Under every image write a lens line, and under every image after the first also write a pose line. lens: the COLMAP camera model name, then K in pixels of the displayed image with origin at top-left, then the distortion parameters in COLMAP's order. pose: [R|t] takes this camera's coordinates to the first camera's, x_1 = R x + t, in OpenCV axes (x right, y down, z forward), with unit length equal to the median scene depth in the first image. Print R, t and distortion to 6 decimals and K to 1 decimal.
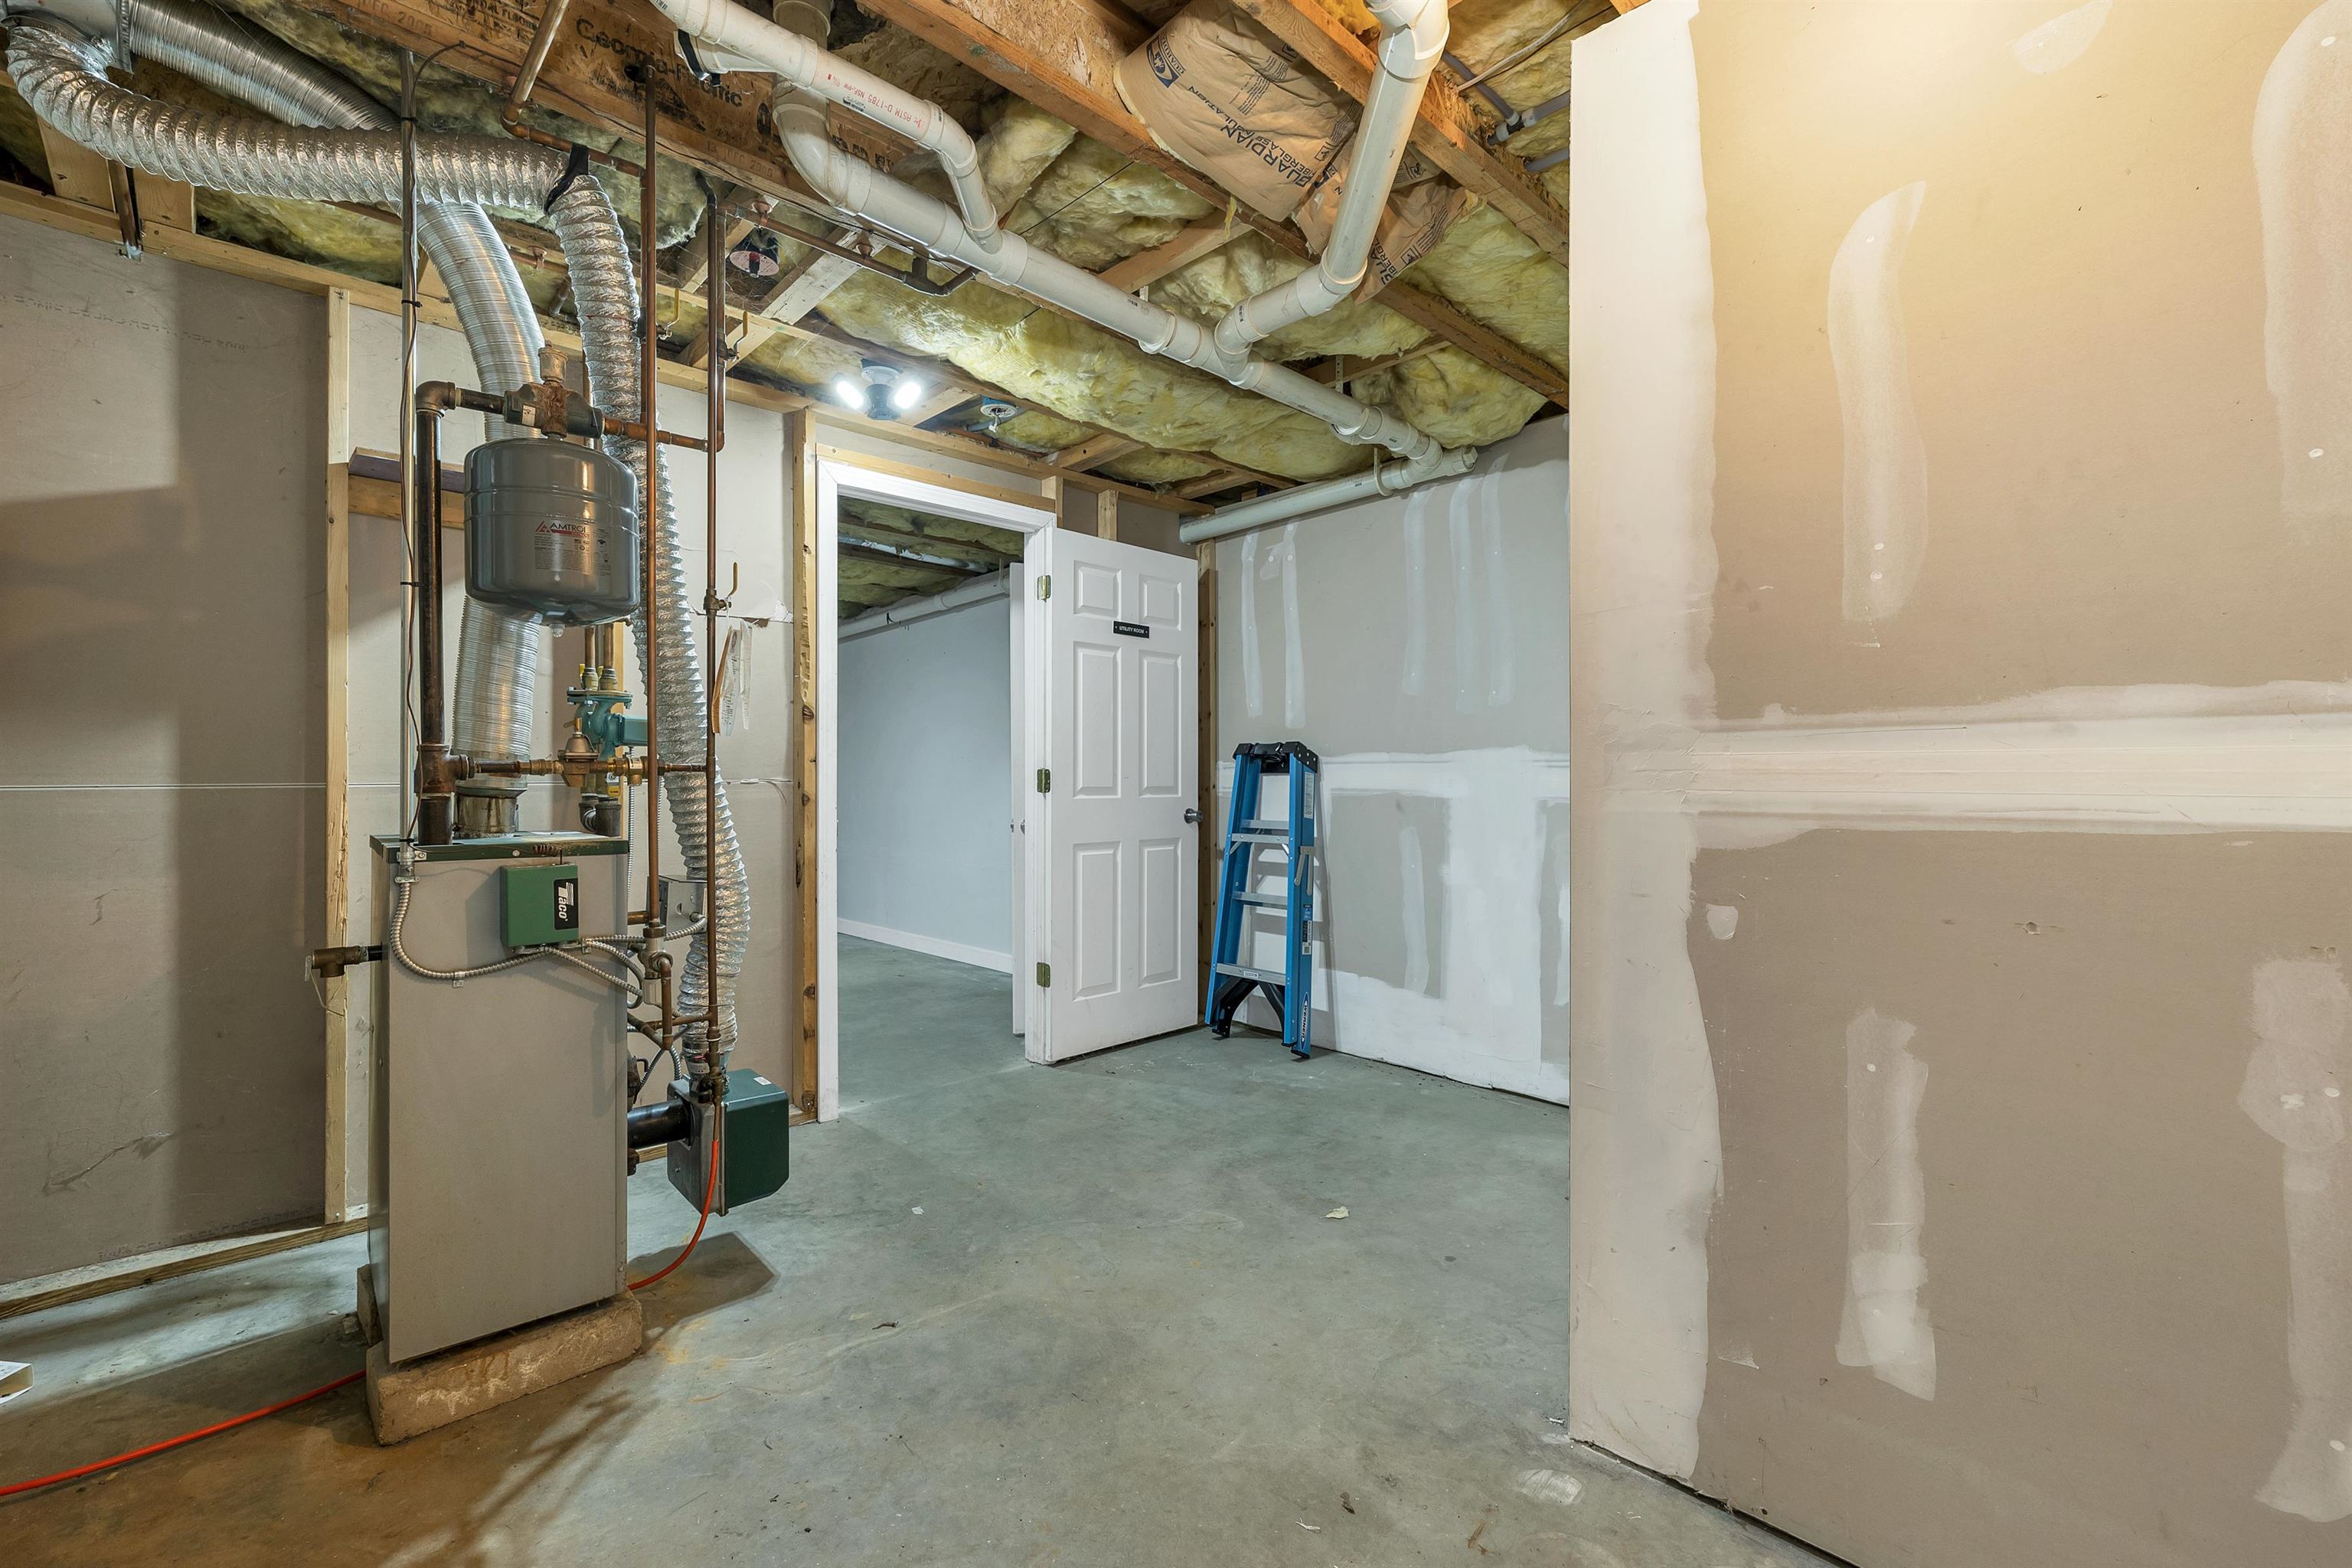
lens RADIAL K [[994.6, 0, 1172.4], [0, 994.6, 799.1], [0, 0, 1]] dist [-0.002154, 0.000248]
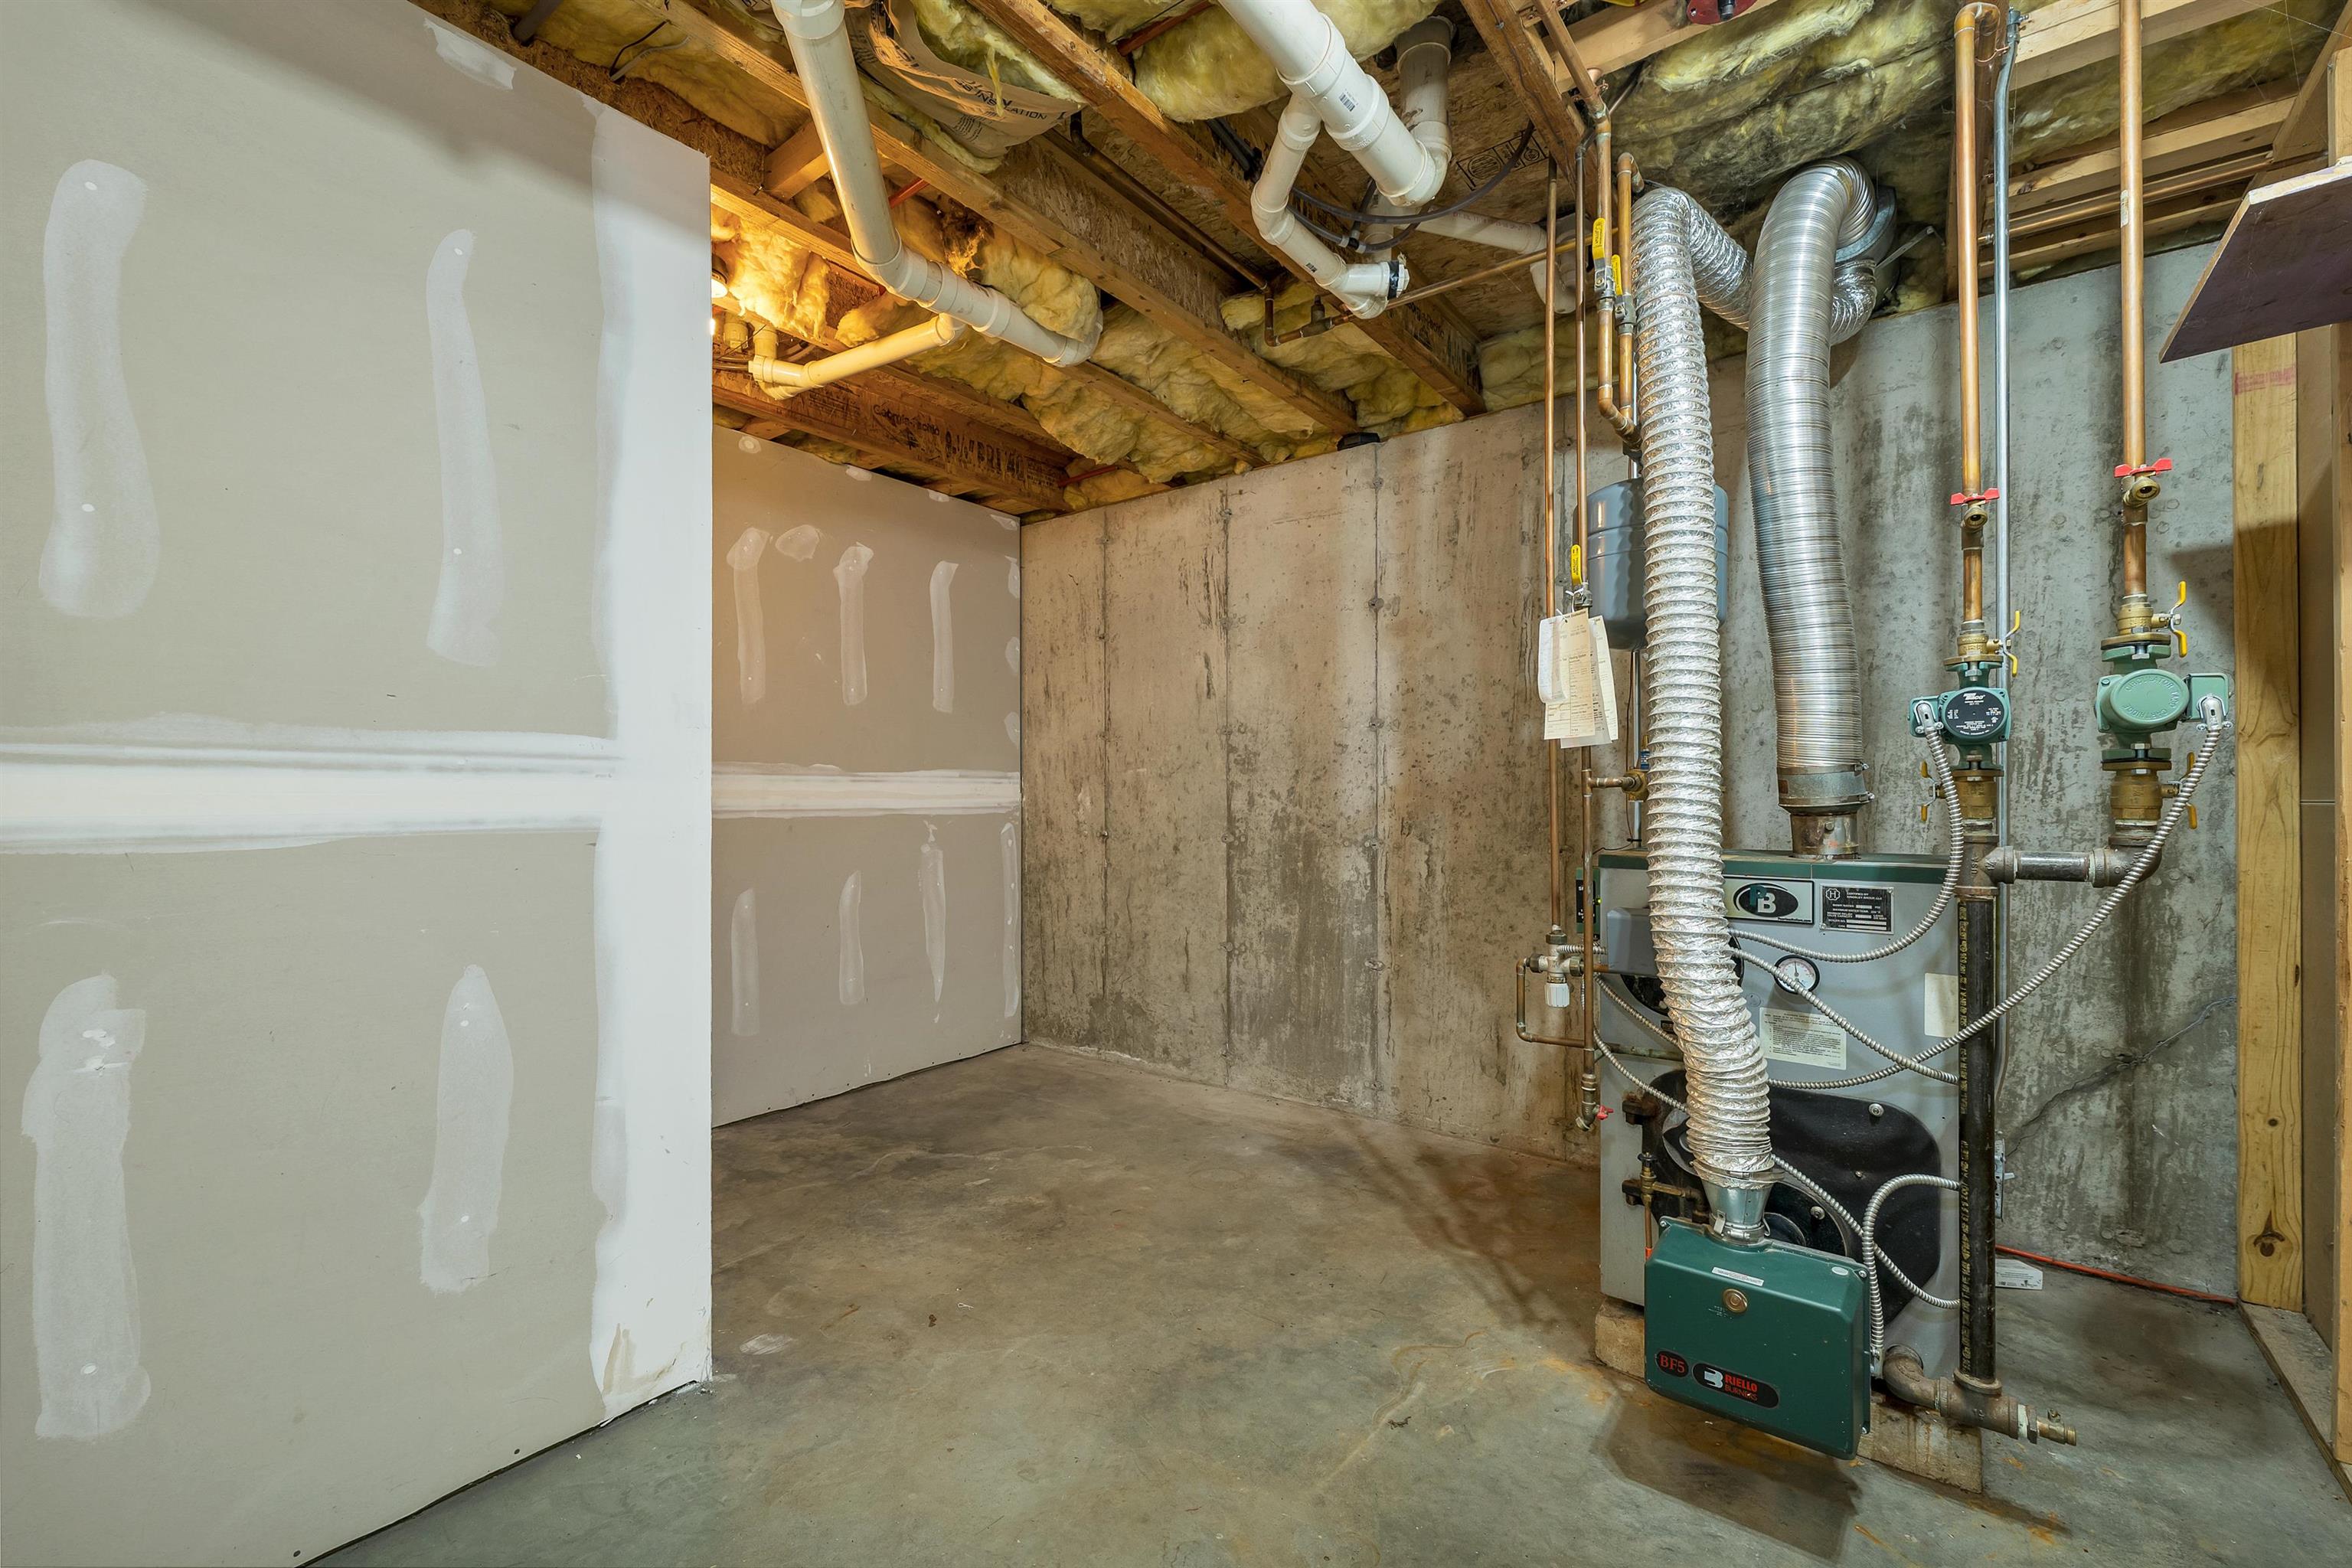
lens RADIAL K [[994.6, 0, 1172.4], [0, 994.6, 799.1], [0, 0, 1]] dist [-0.002154, 0.000248]
pose [[-0.988368, 0.001128, -0.152075, 0.046500], [-0.002955, 0.999641, 0.026619, -0.044142], [0.152051, 0.026759, -0.988010, 2.011231]]
